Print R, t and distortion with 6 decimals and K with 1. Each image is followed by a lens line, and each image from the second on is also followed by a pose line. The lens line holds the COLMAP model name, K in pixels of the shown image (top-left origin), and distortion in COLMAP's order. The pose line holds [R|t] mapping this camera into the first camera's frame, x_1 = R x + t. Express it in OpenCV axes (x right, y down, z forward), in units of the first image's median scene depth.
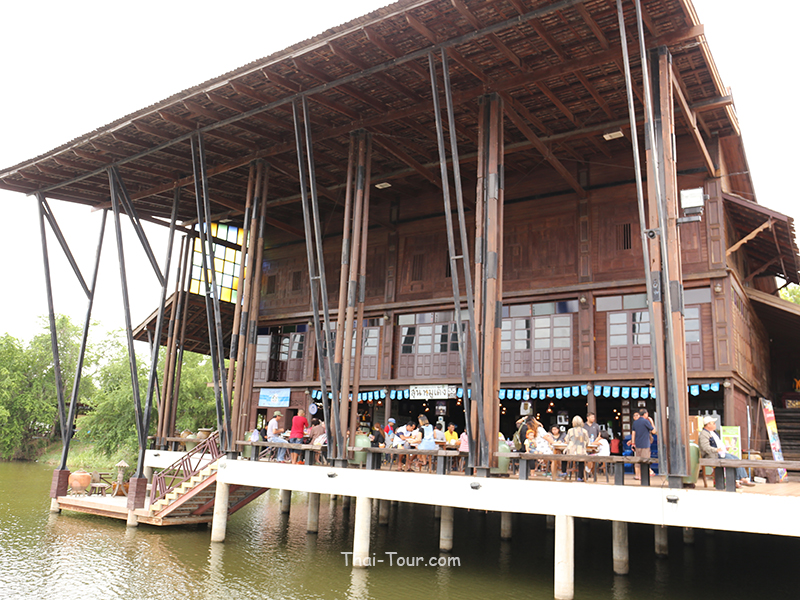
lens RADIAL K [[642.6, 0, 400.0], [0, 642.6, 300.0], [0, 0, 1]] dist [-0.096919, -0.000650]
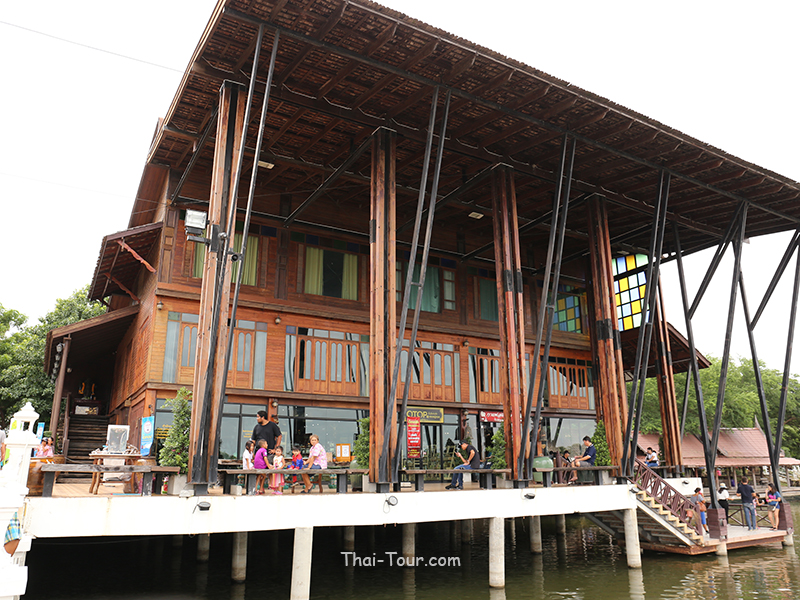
lens RADIAL K [[612.0, 0, 400.0], [0, 612.0, 300.0], [0, 0, 1]] dist [-0.068903, -0.000854]
pose [[0.478572, 0.189522, 0.857351, -0.761463], [-0.173863, 0.977548, -0.119043, 0.081377], [-0.860663, -0.092091, 0.500778, 0.494295]]
